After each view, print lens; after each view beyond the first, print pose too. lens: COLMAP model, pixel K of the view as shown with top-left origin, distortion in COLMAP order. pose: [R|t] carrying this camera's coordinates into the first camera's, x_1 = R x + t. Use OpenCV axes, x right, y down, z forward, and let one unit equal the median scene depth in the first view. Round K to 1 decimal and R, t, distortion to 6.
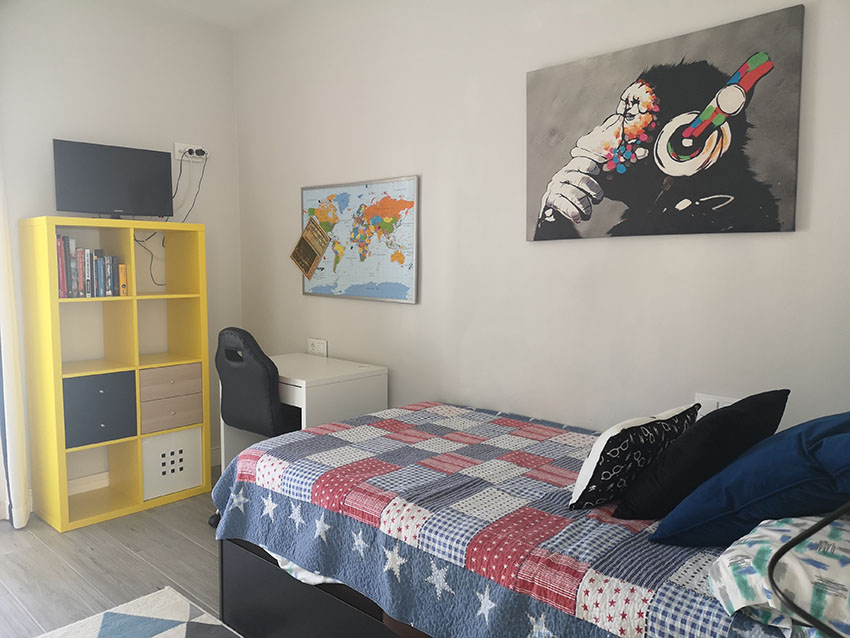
lens RADIAL K [[648.7, 0, 425.0], [0, 648.7, 319.0], [0, 0, 1]] dist [0.059854, -0.052437]
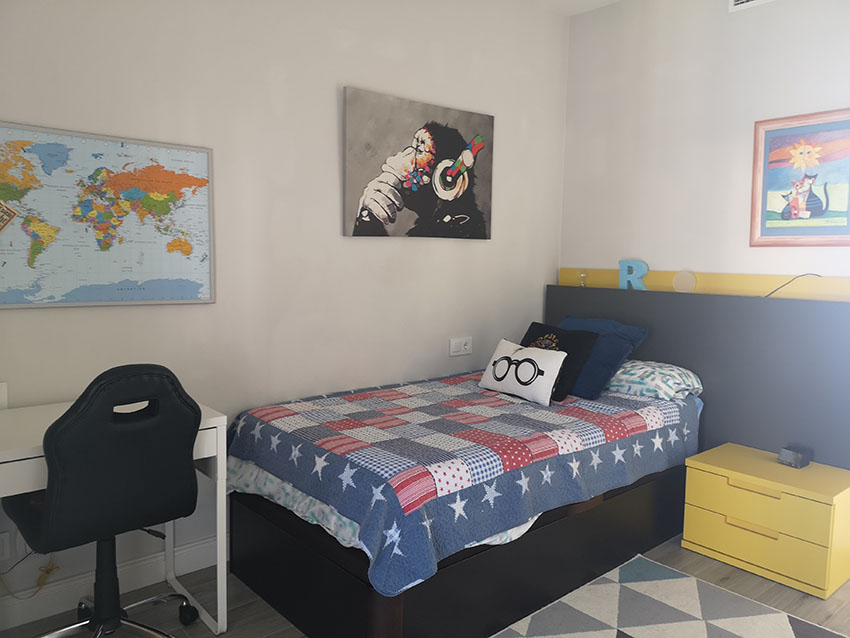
lens RADIAL K [[648.7, 0, 425.0], [0, 648.7, 319.0], [0, 0, 1]] dist [0.059854, -0.052437]
pose [[0.109562, -0.104292, 0.988493, -1.048666], [0.069416, 0.992855, 0.097058, -0.084361], [-0.991553, 0.057983, 0.116019, 0.811100]]
